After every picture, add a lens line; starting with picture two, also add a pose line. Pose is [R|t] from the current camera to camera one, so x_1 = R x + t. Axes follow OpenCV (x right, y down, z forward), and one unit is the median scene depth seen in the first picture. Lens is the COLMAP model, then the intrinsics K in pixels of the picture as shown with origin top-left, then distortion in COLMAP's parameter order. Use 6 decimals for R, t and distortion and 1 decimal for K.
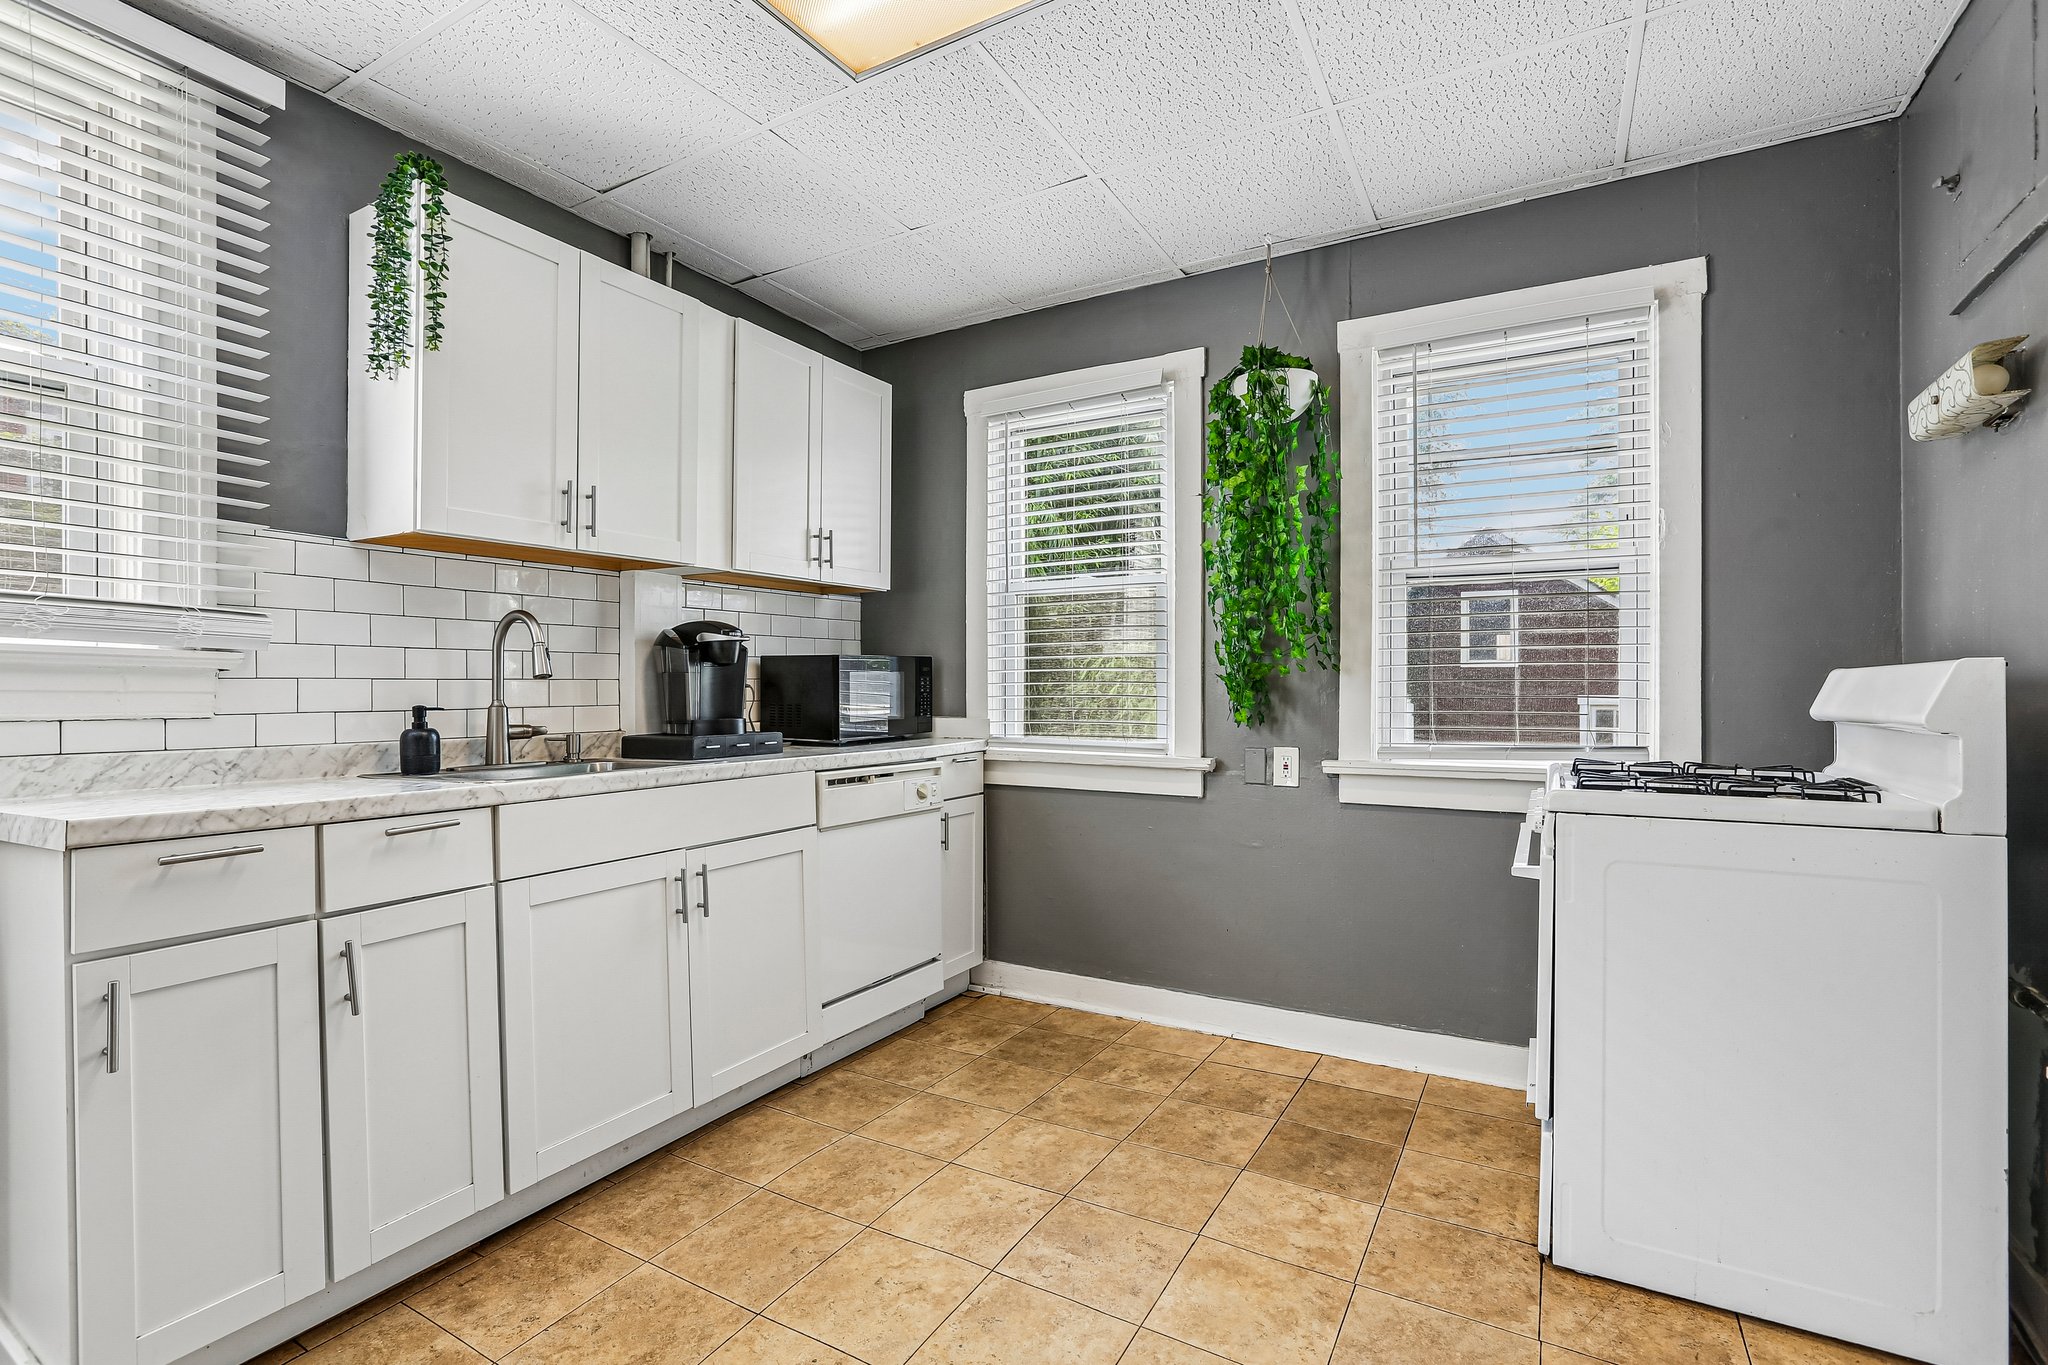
lens RADIAL K [[936.3, 0, 1017.9], [0, 936.3, 683.0], [0, 0, 1]] dist [-0.000184, 0.000049]
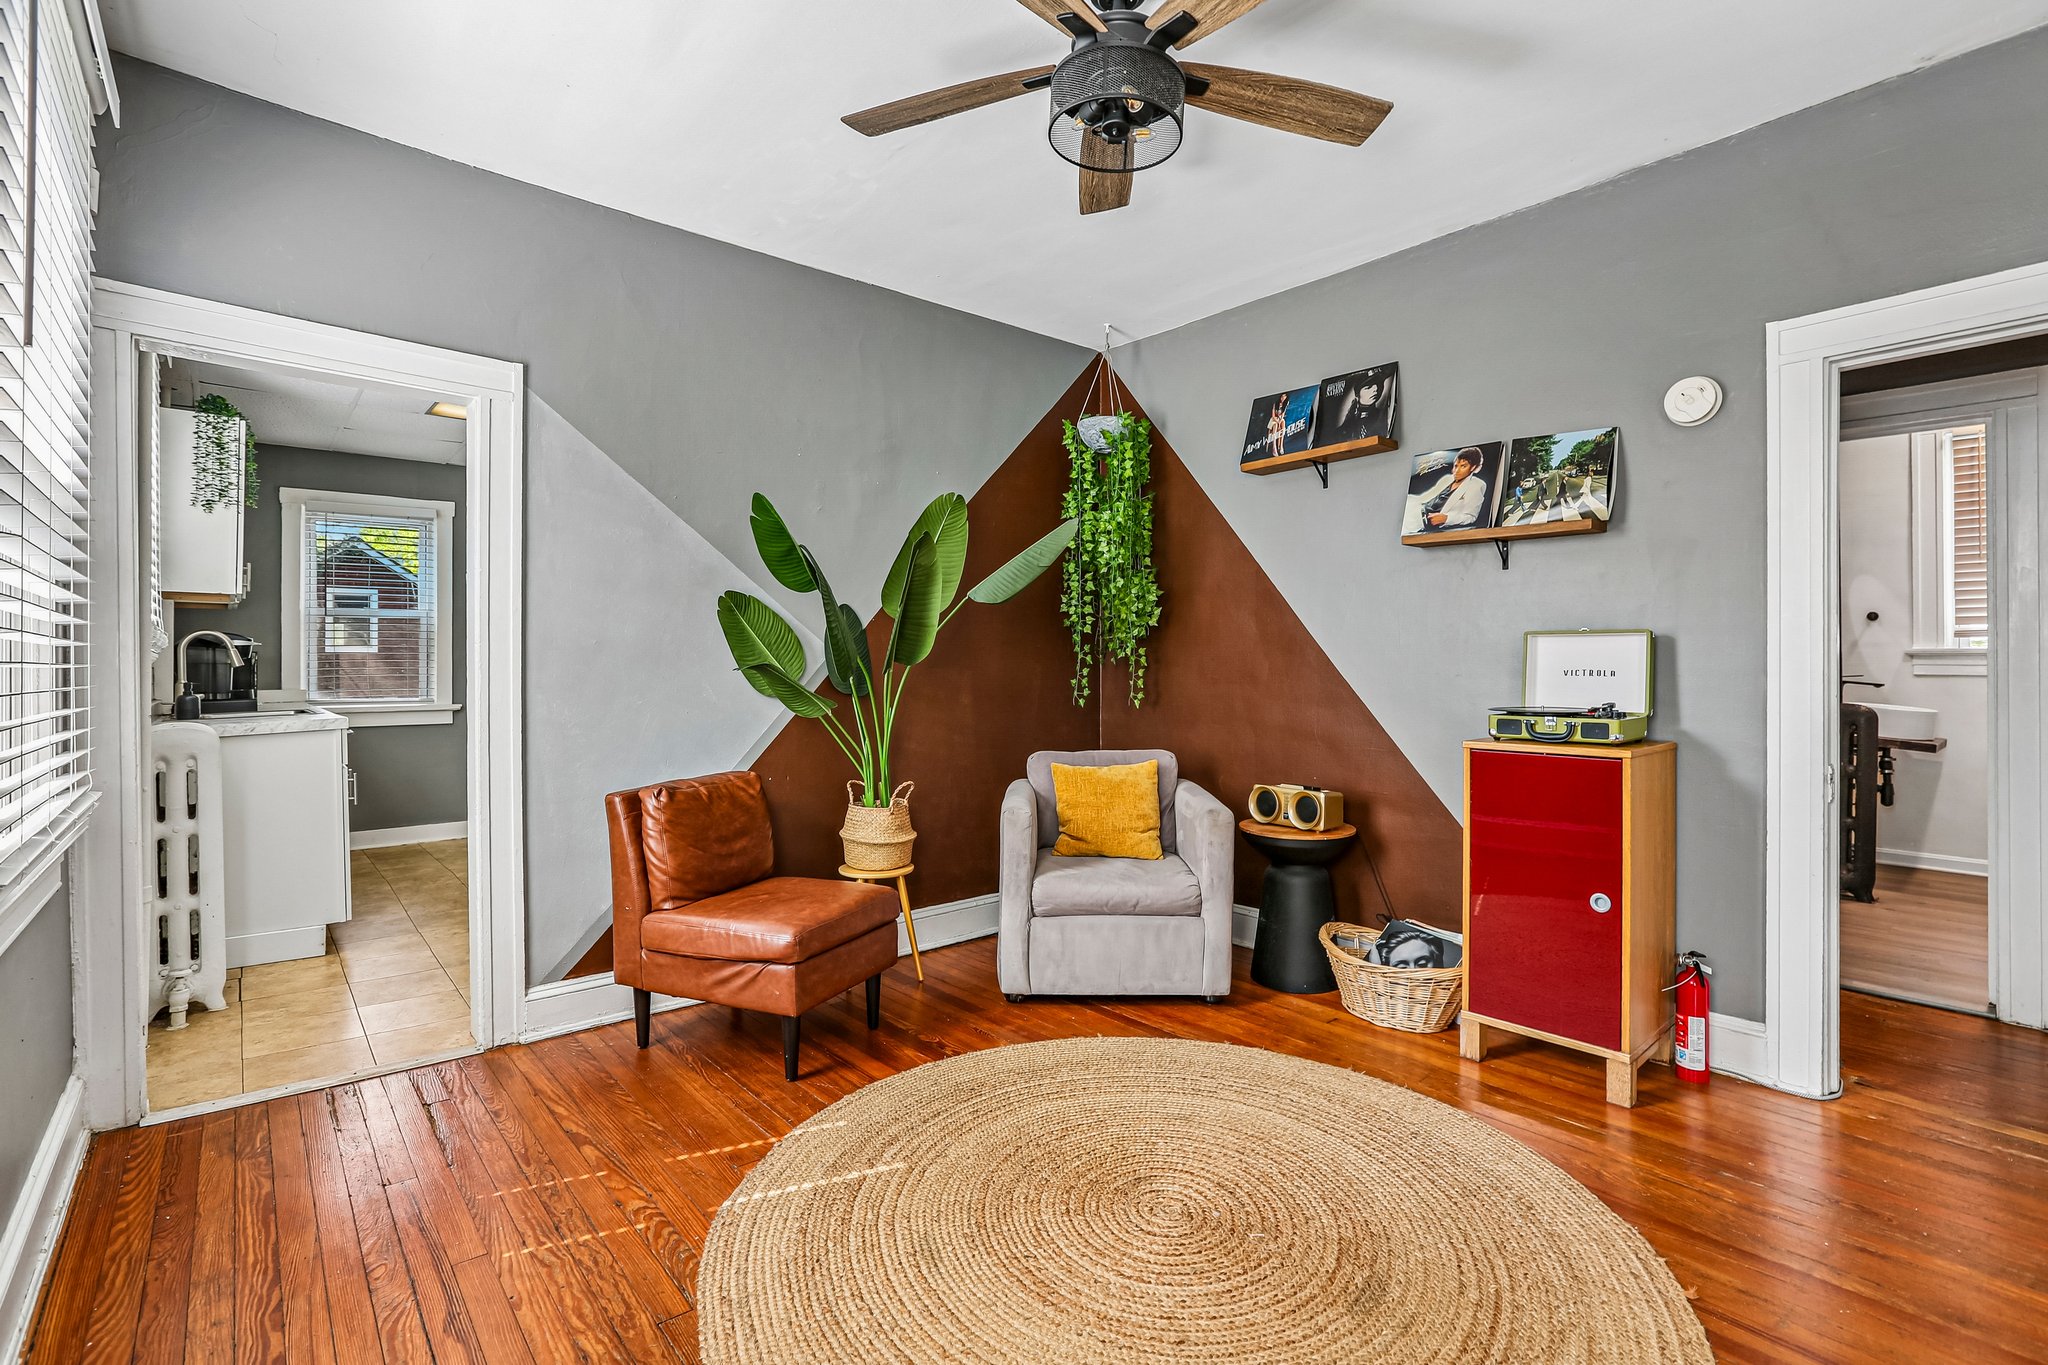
lens RADIAL K [[964.6, 0, 1029.1], [0, 964.6, 653.6], [0, 0, 1]] dist [0.000045, -0.000064]
pose [[0.352807, 0.004881, 0.935683, -1.242509], [-0.000645, 0.999987, -0.004973, -0.018154], [-0.935696, 0.001151, 0.352806, -0.851385]]
